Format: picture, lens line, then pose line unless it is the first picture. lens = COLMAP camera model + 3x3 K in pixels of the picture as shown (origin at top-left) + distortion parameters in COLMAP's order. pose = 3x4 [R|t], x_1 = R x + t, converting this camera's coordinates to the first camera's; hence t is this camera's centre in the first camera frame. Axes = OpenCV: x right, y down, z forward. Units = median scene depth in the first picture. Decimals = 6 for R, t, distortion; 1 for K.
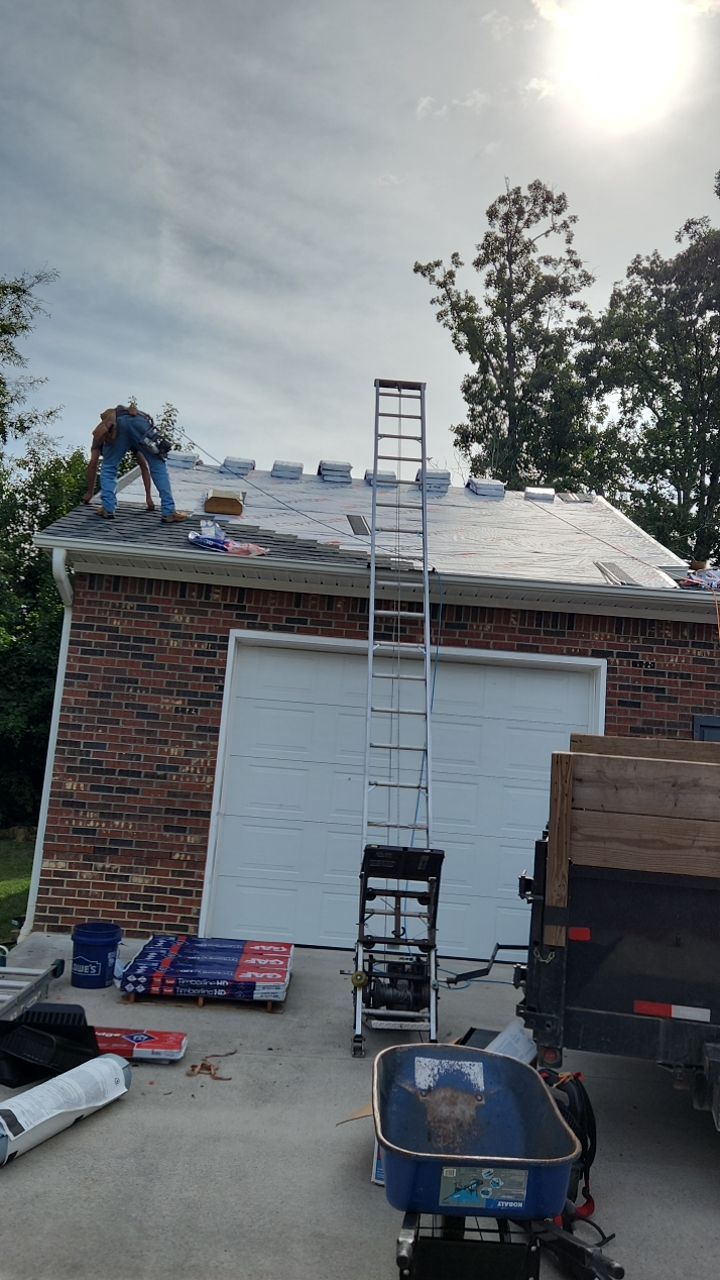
lens RADIAL K [[1059.2, 0, 360.0], [0, 1059.2, 640.0], [0, 0, 1]] dist [0.079345, 0.001388]
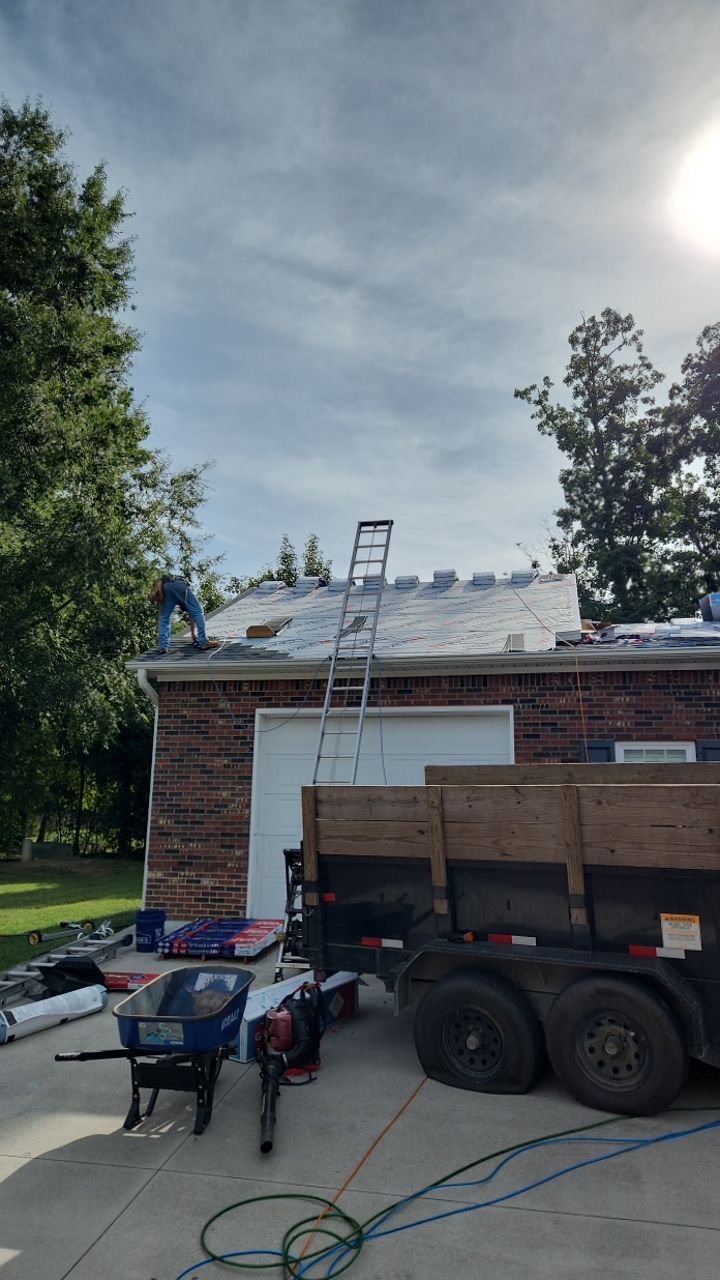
lens RADIAL K [[857.9, 0, 360.0], [0, 857.9, 640.0], [0, 0, 1]] dist [0.065439, -0.001360]
pose [[0.966166, -0.112523, -0.232079, 0.310567], [0.099107, 0.992701, -0.068717, -0.009004], [0.238118, 0.043391, 0.970267, -0.141758]]
